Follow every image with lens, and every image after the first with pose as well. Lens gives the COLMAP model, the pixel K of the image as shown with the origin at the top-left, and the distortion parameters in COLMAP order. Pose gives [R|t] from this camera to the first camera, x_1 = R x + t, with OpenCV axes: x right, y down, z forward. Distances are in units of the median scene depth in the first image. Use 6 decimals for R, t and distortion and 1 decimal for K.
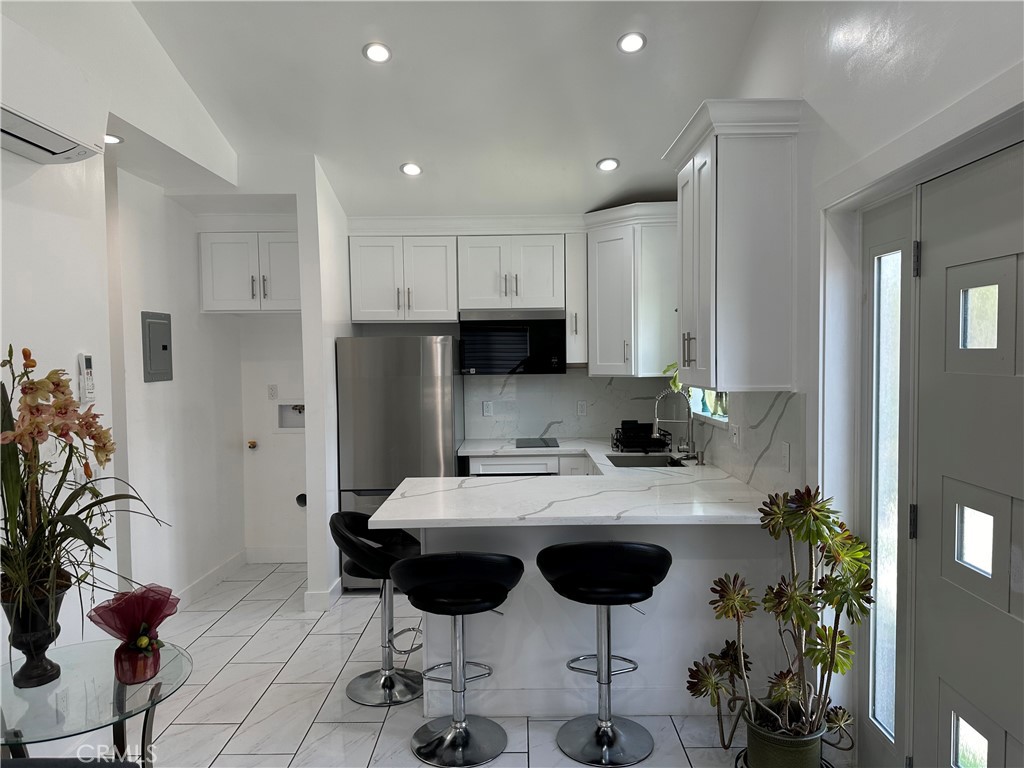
lens RADIAL K [[717.6, 0, 510.4], [0, 717.6, 387.0], [0, 0, 1]] dist [0.079166, -0.093784]
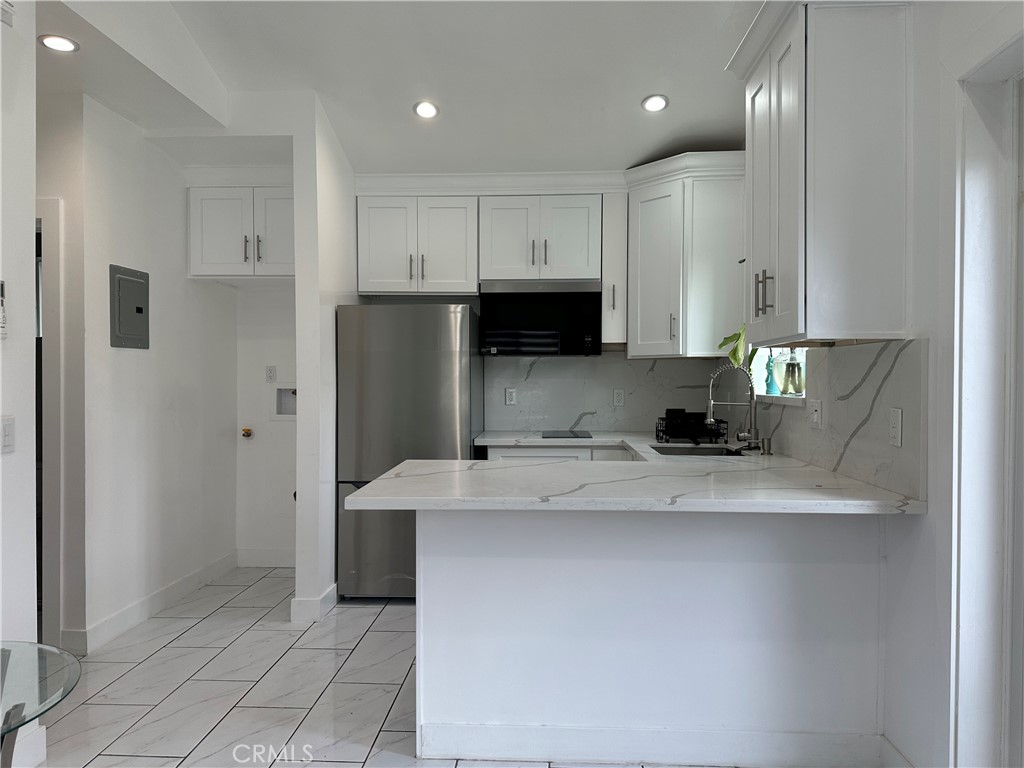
lens RADIAL K [[720.4, 0, 508.7], [0, 720.4, 386.6], [0, 0, 1]] dist [0.075329, -0.090401]
pose [[0.998852, 0.014494, -0.045662, 0.007136], [-0.015888, 0.999414, -0.030313, 0.056795], [0.045196, 0.031004, 0.998497, 0.151520]]
